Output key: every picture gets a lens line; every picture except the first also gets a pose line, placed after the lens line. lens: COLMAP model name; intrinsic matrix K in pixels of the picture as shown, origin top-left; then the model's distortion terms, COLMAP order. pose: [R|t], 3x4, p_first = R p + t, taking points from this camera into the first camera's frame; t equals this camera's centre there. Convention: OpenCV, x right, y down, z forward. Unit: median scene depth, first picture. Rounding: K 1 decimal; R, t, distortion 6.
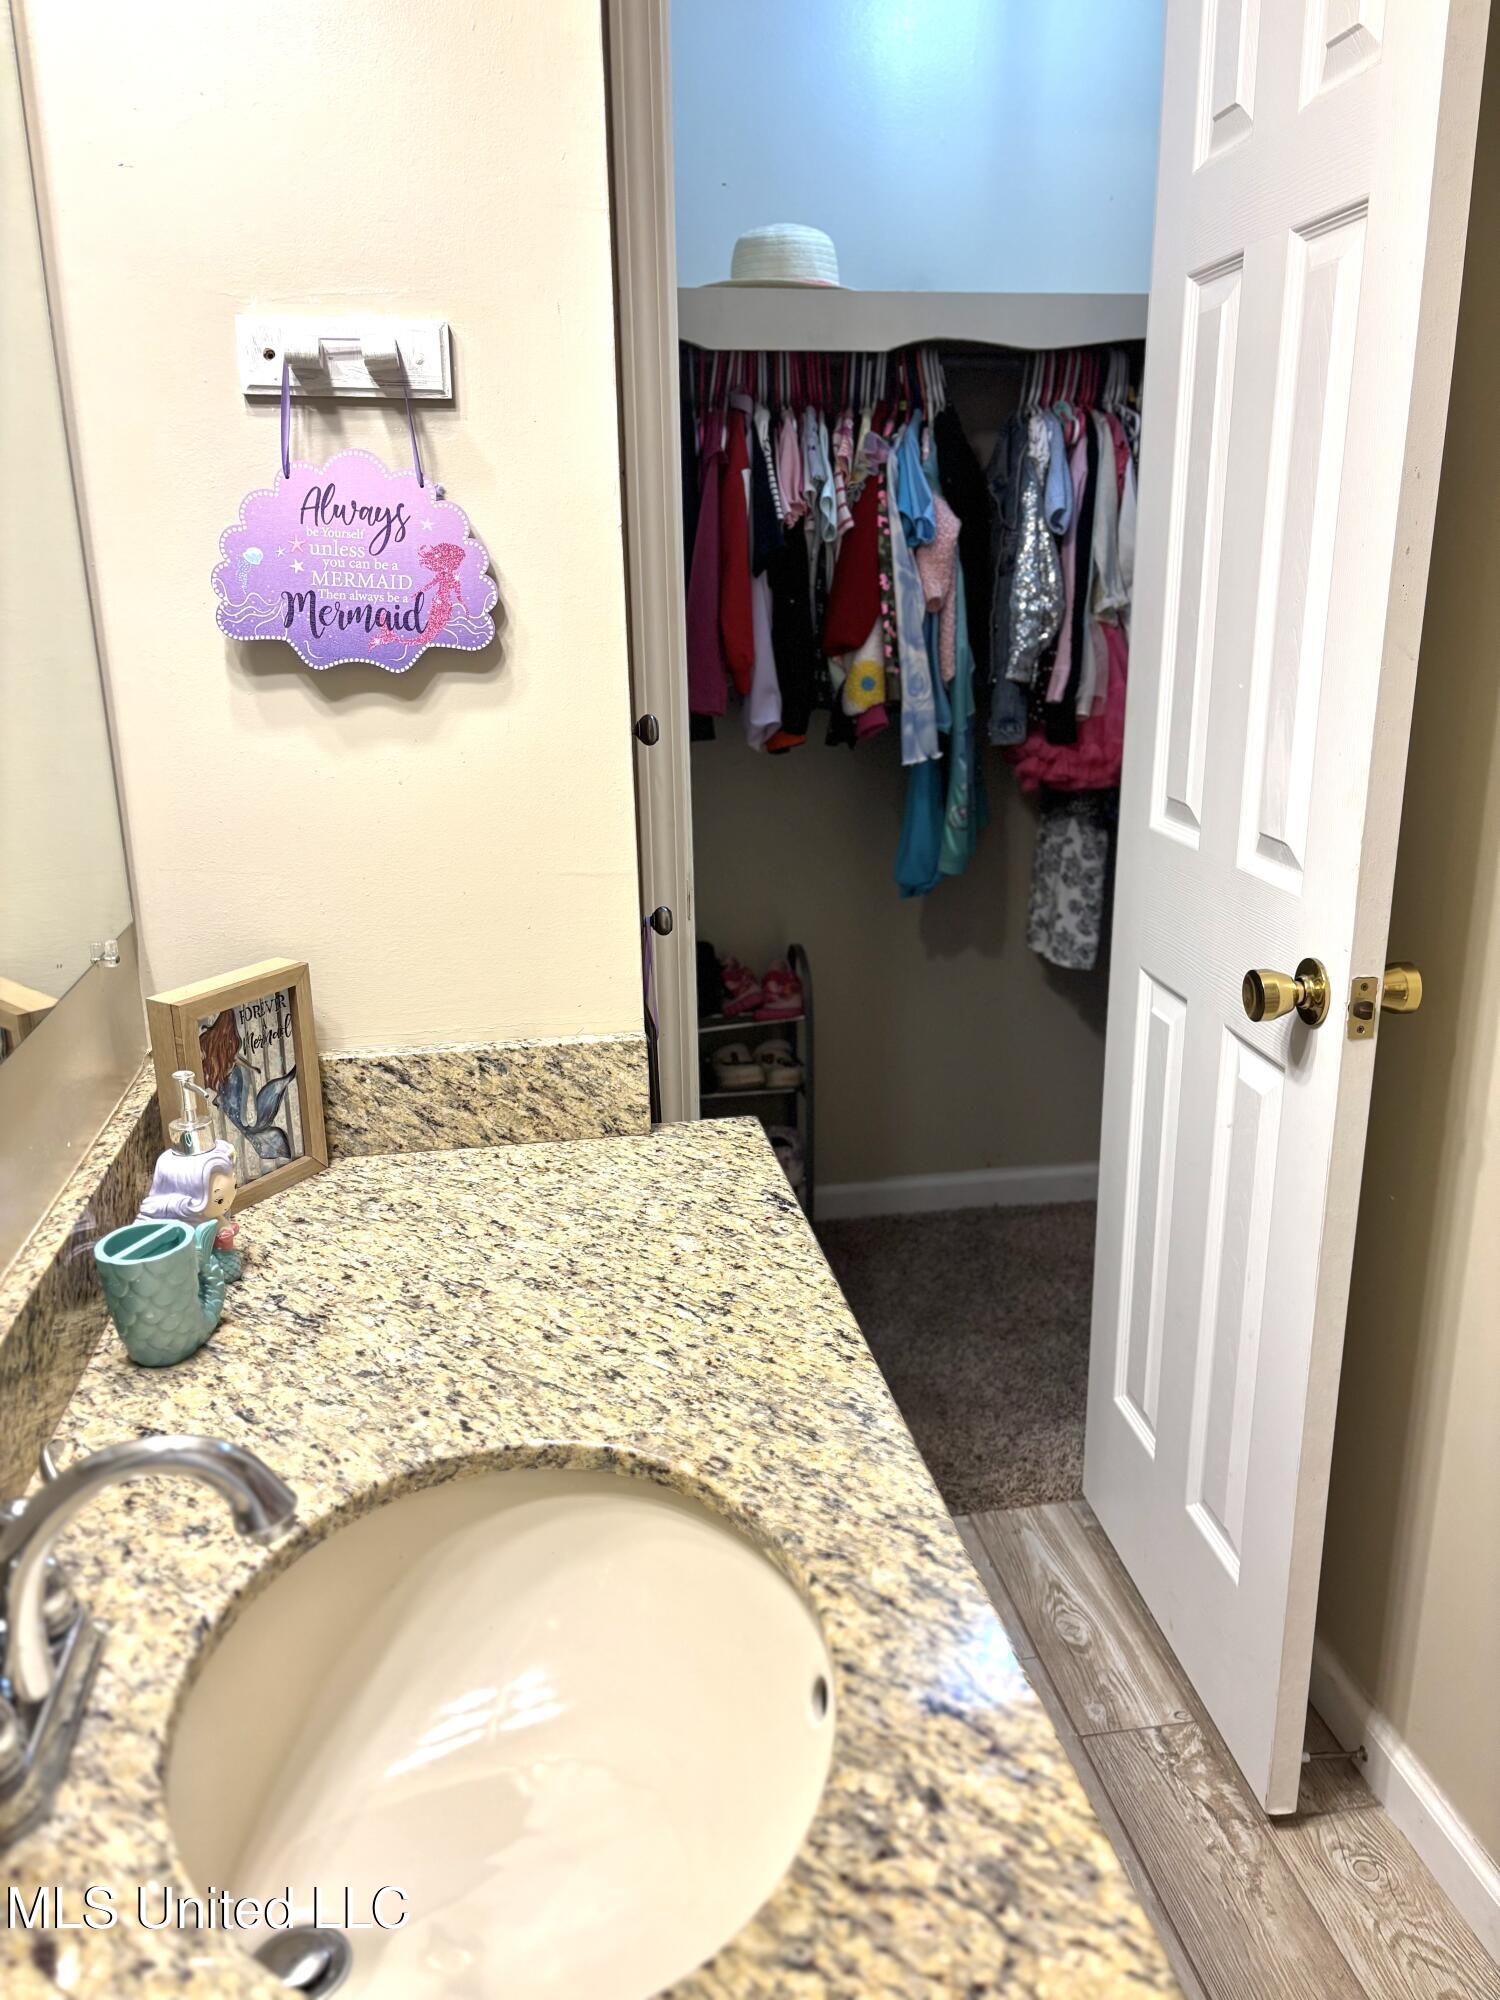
lens RADIAL K [[1519.4, 0, 753.3], [0, 1519.4, 1000.8], [0, 0, 1]] dist [0.039821, -0.051322]
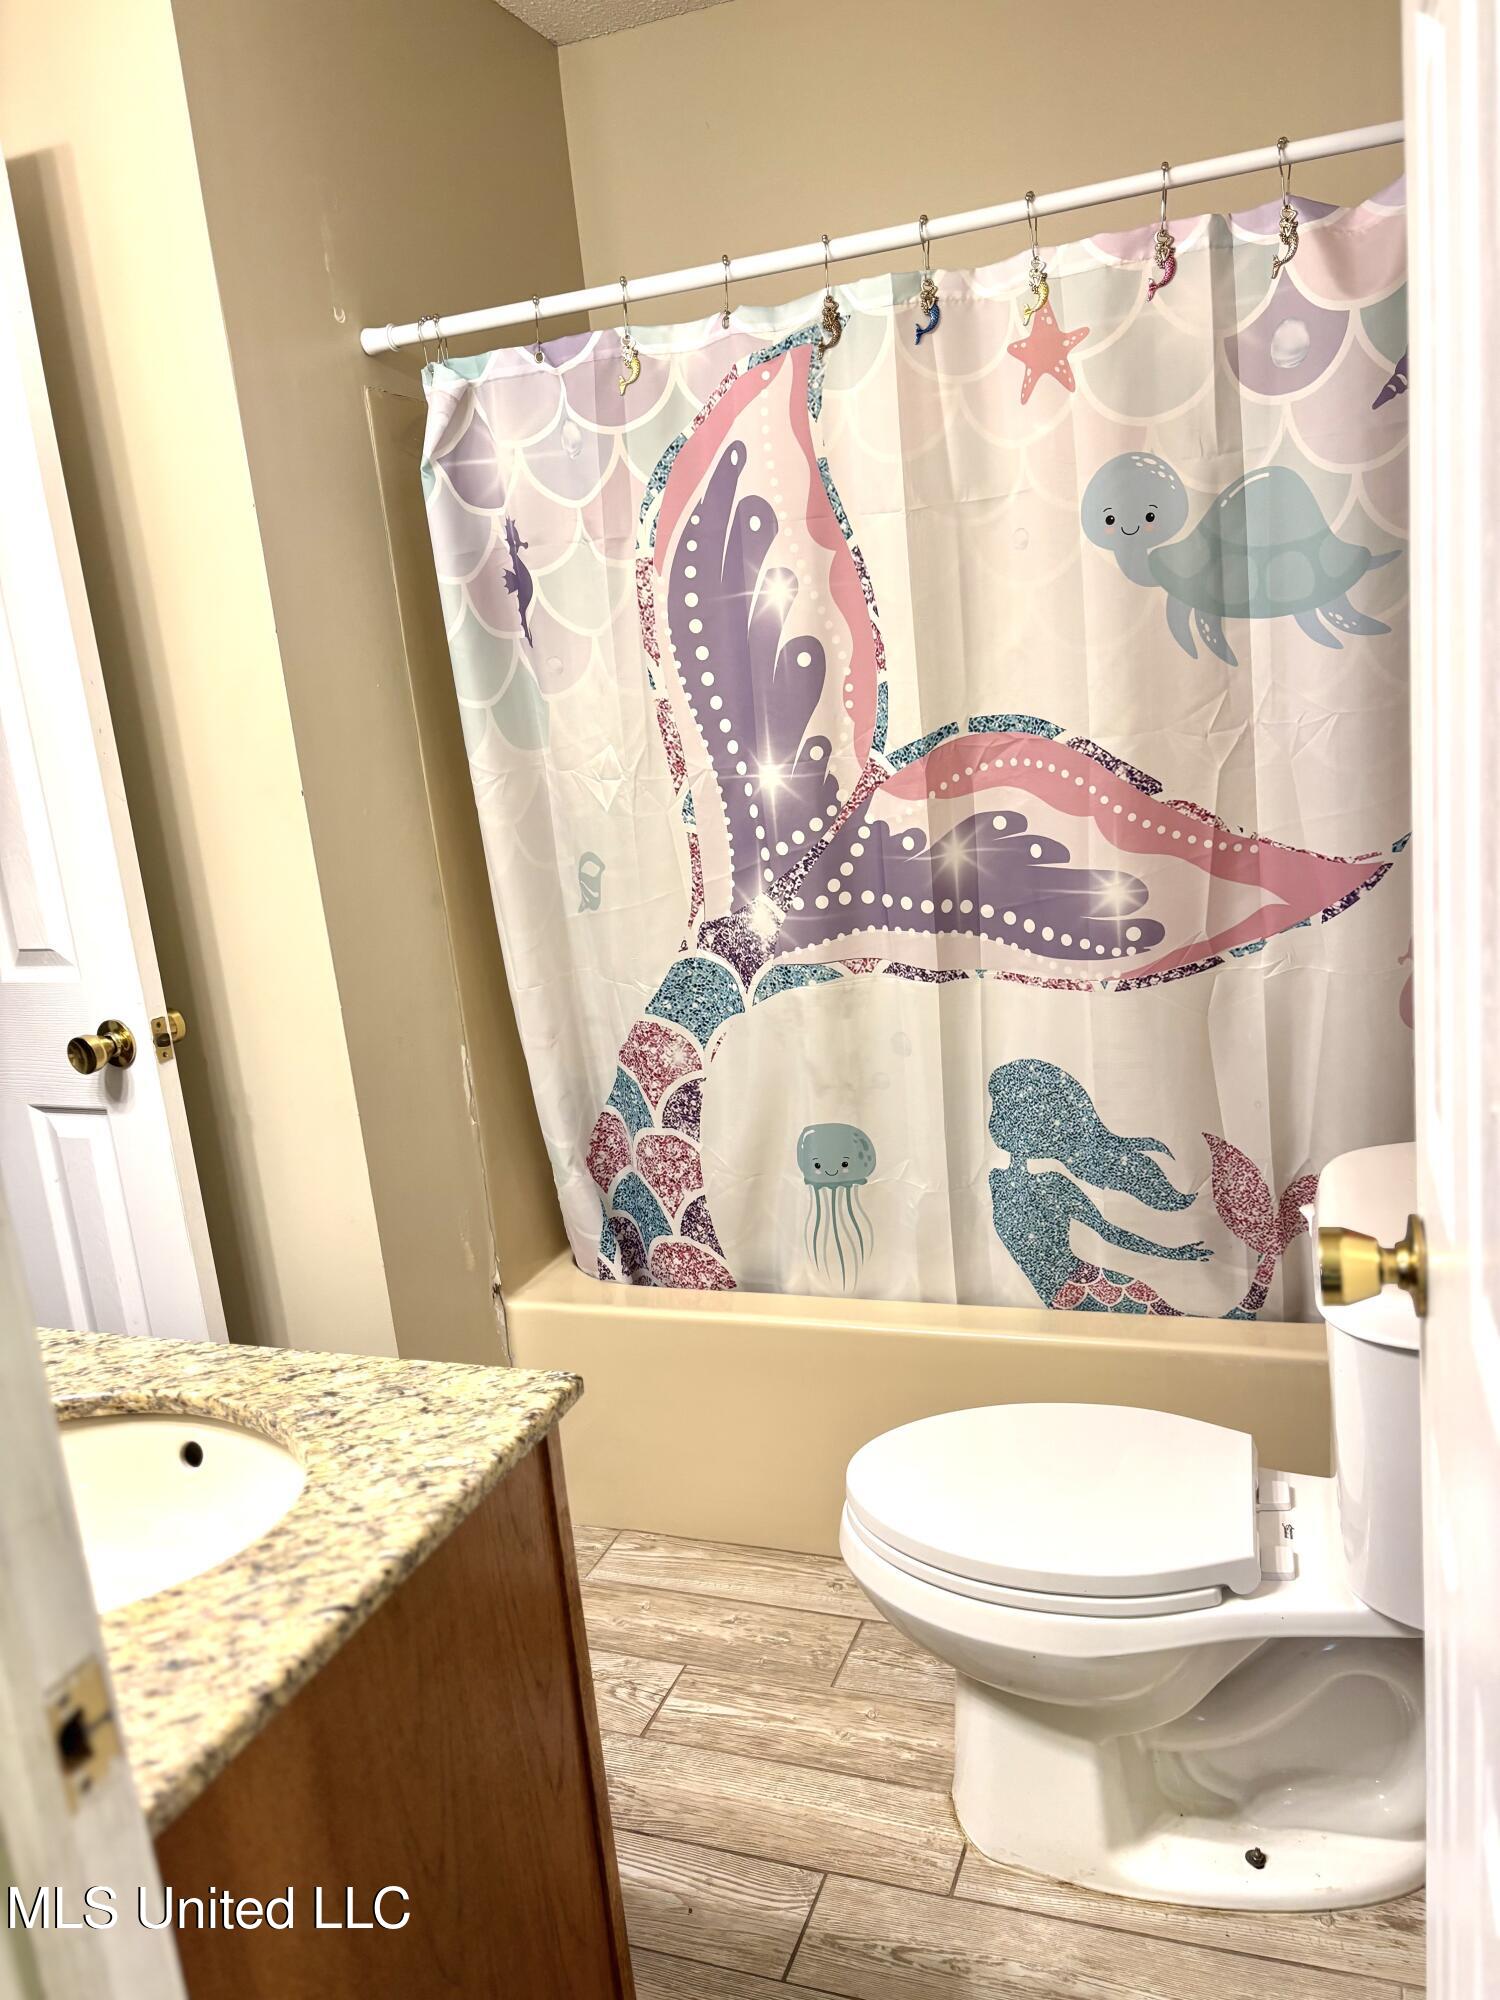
lens RADIAL K [[1519.4, 0, 753.1], [0, 1519.4, 1000.2], [0, 0, 1]] dist [0.039821, -0.051322]
pose [[0.506026, -0.217043, 0.834764, -0.515968], [0.323779, 0.944842, 0.049392, 0.079590], [-0.799440, 0.245286, 0.548389, -0.247067]]
